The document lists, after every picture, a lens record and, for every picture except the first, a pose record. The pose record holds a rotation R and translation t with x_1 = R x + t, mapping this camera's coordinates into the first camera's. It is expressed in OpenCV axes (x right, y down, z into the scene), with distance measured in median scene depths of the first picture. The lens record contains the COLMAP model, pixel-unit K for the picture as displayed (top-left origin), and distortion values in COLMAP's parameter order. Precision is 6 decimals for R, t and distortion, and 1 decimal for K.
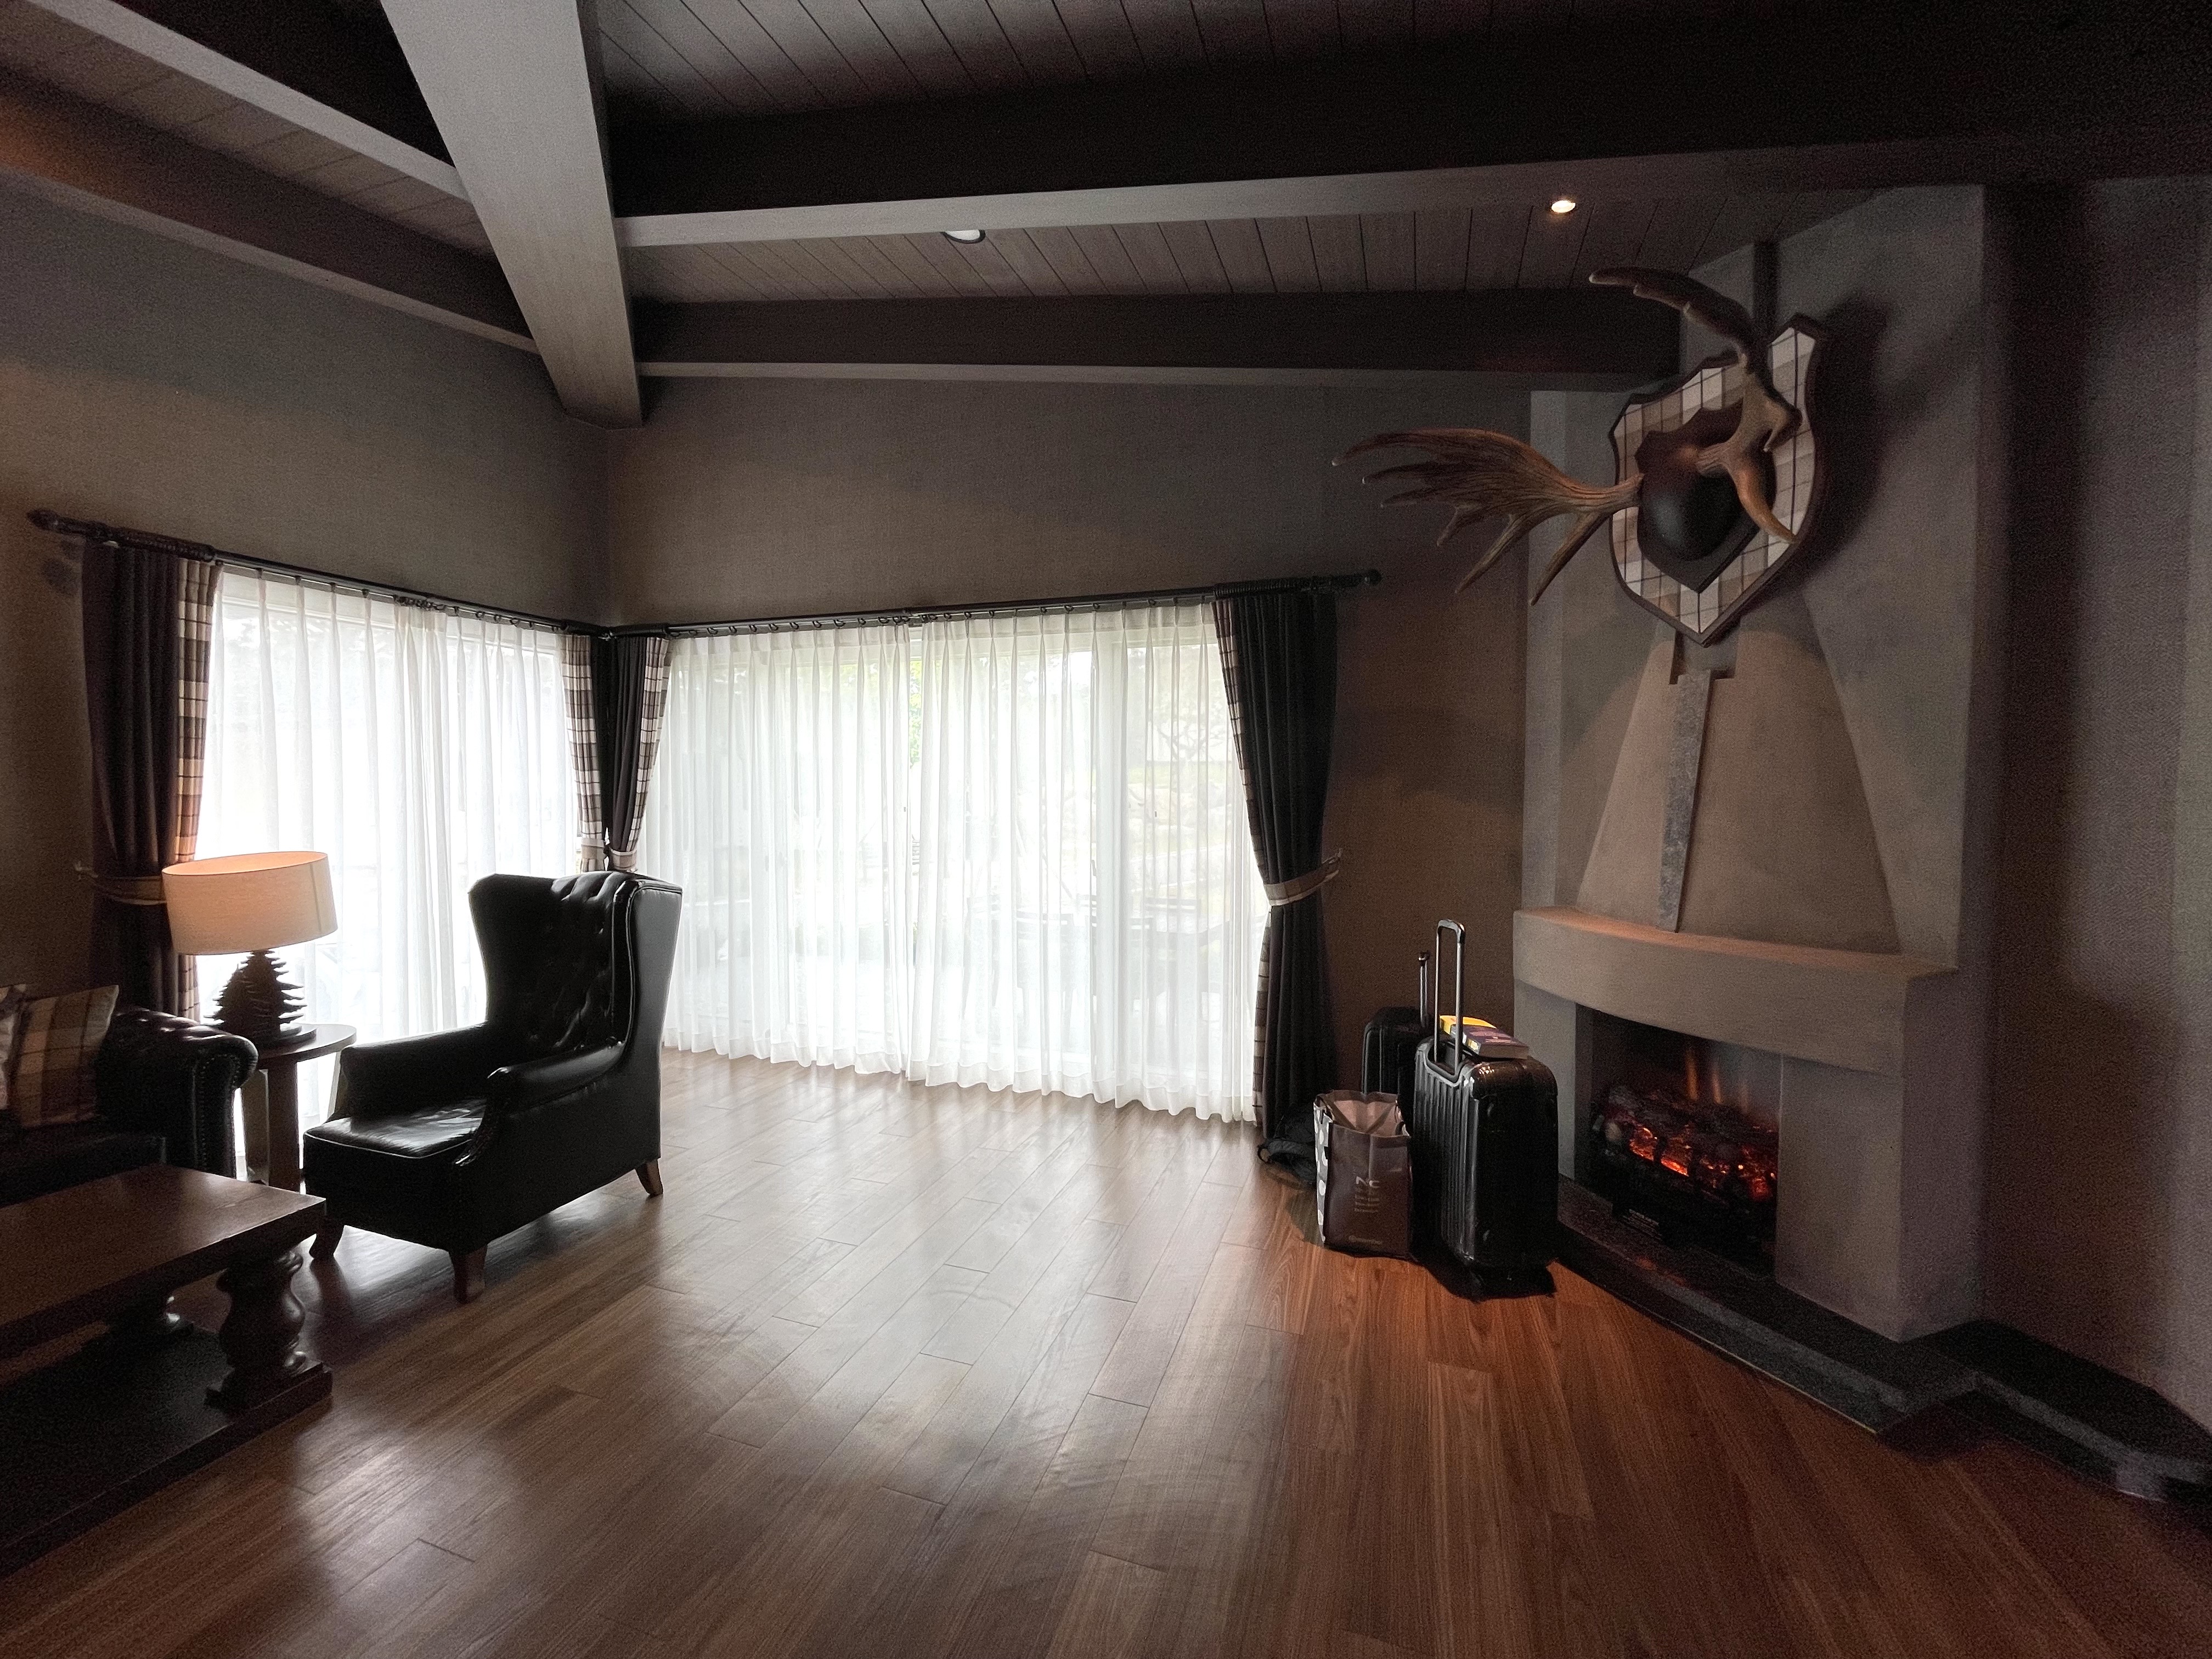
lens RADIAL K [[899.3, 0, 1104.9], [0, 899.3, 822.5], [0, 0, 1]] dist [-0.007234, 0.001664]
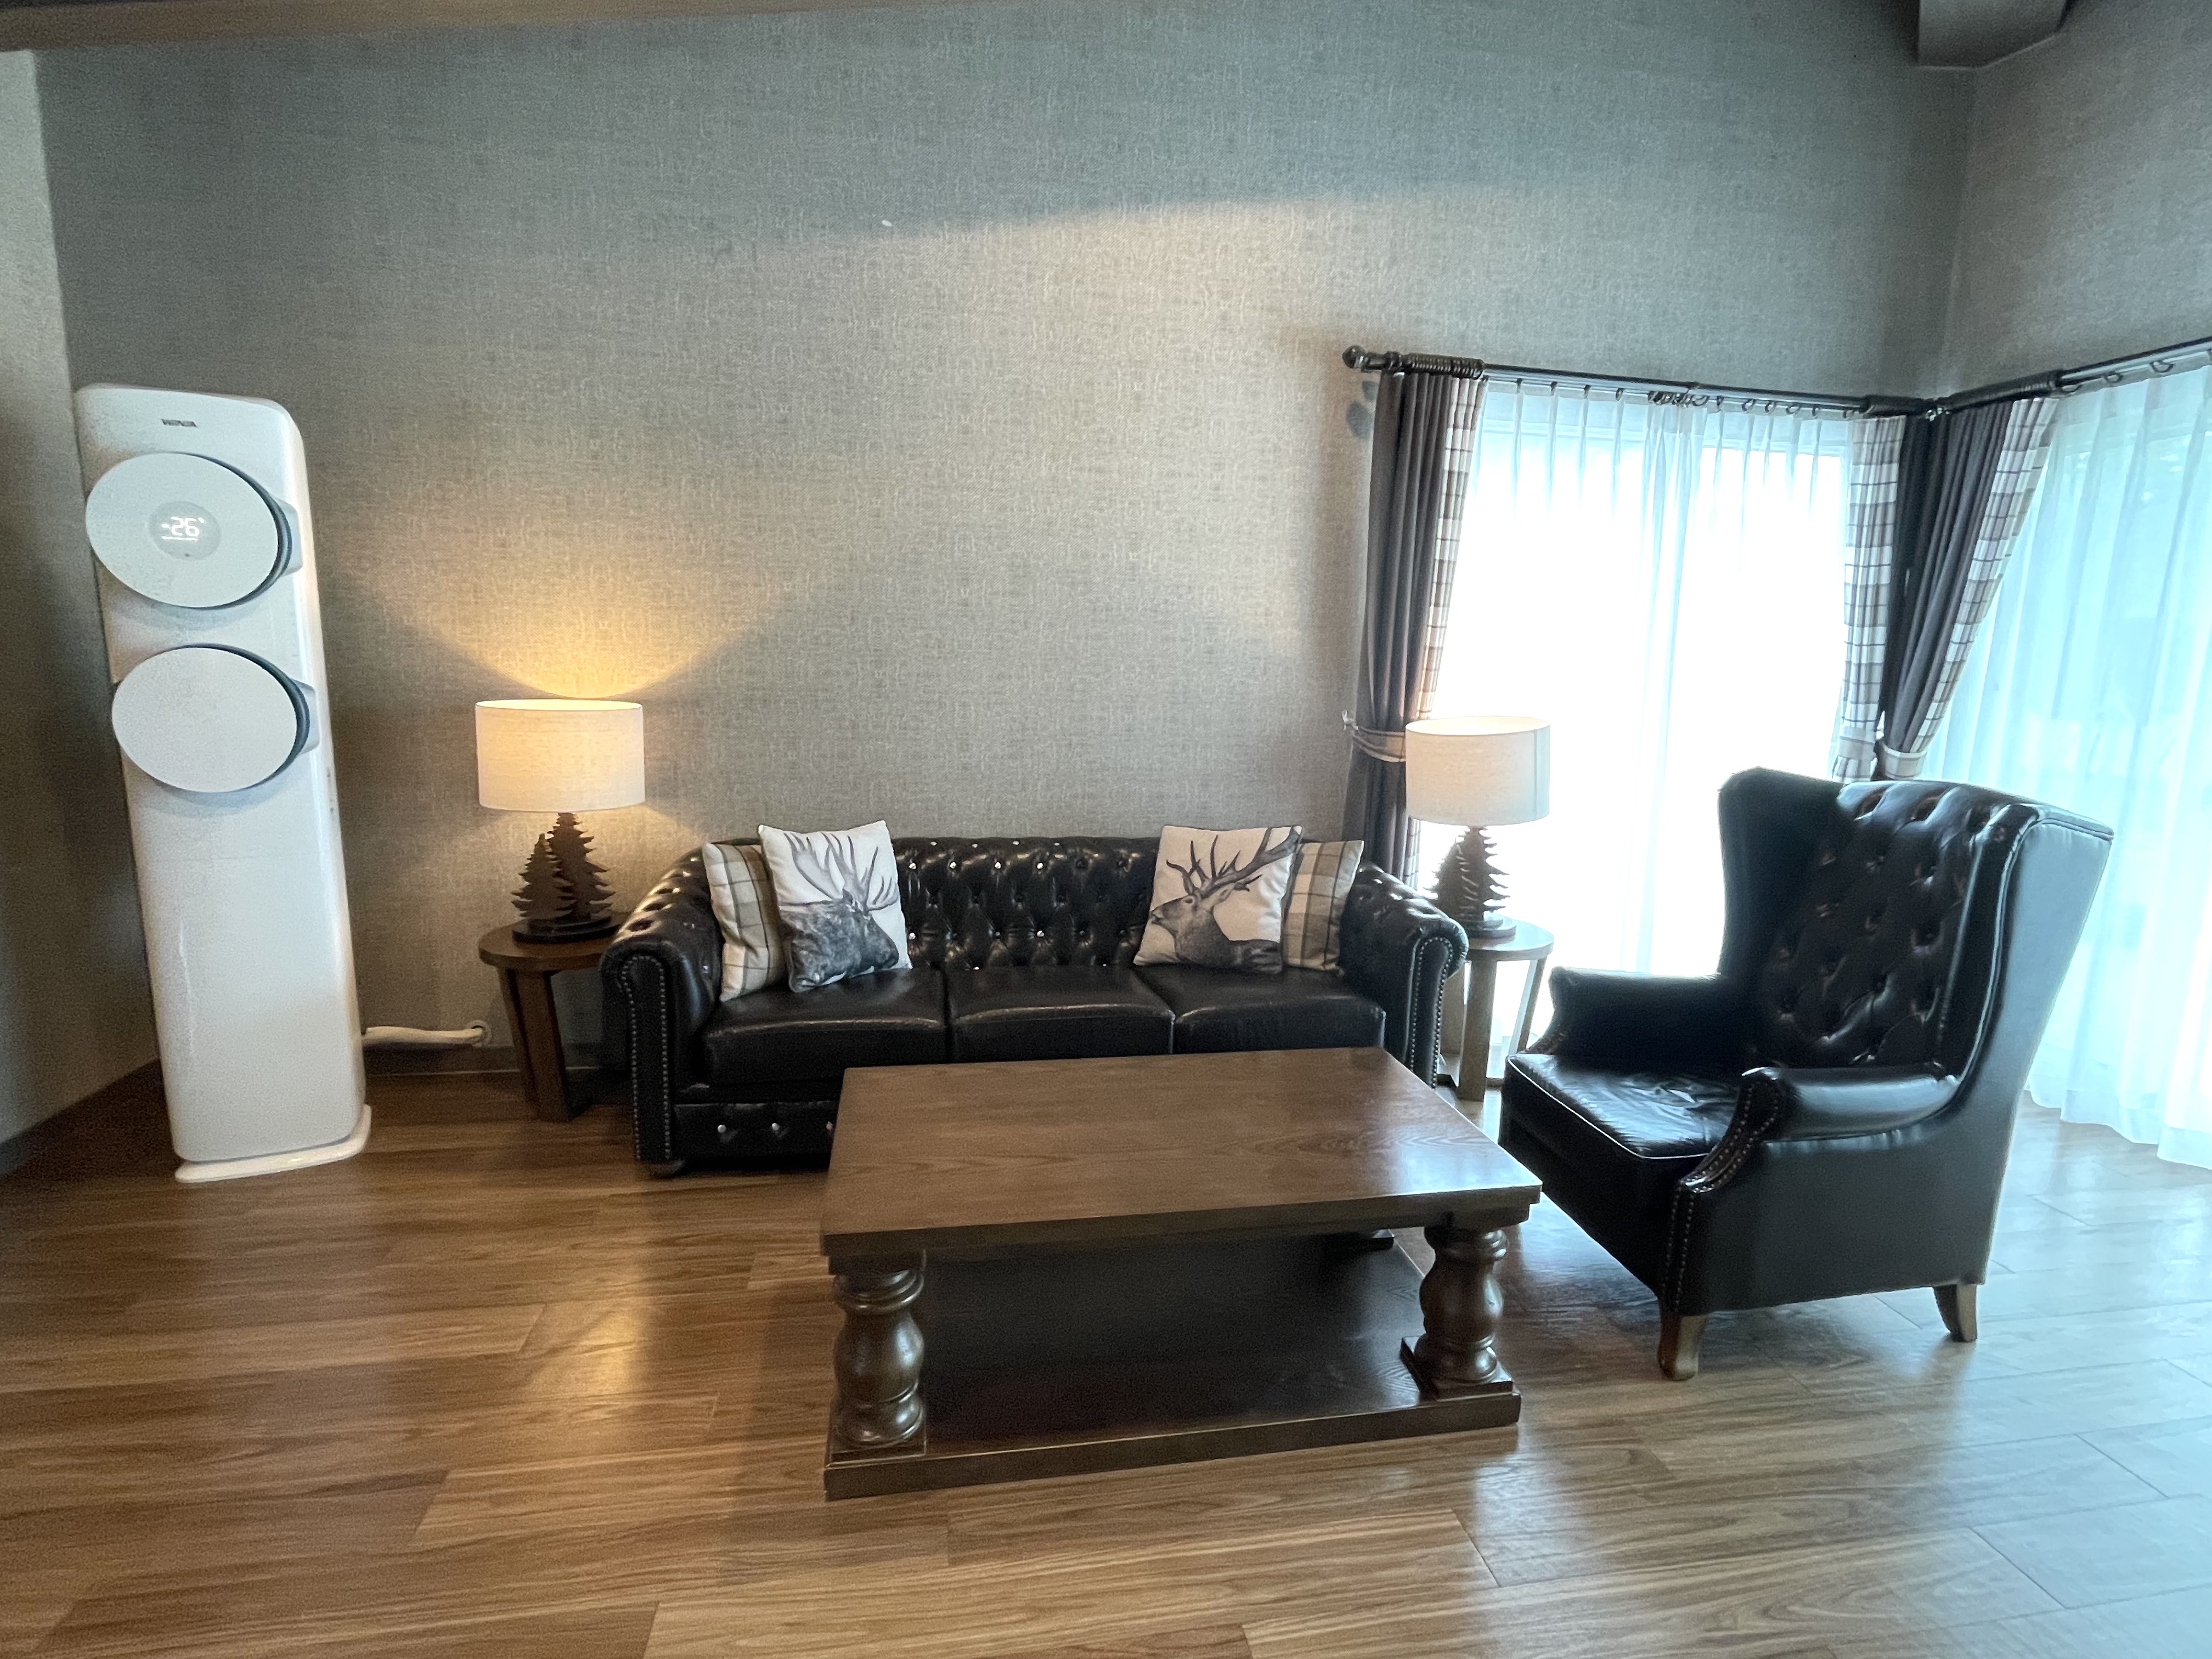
lens RADIAL K [[1045.0, 0, 1103.8], [0, 1045.0, 826.8], [0, 0, 1]] dist [-0.003399, 0.001389]
pose [[0.480561, 0.154940, -0.863166, -0.227806], [-0.058838, 0.987747, 0.144545, 0.016341], [0.874985, -0.018676, 0.483789, 0.177603]]
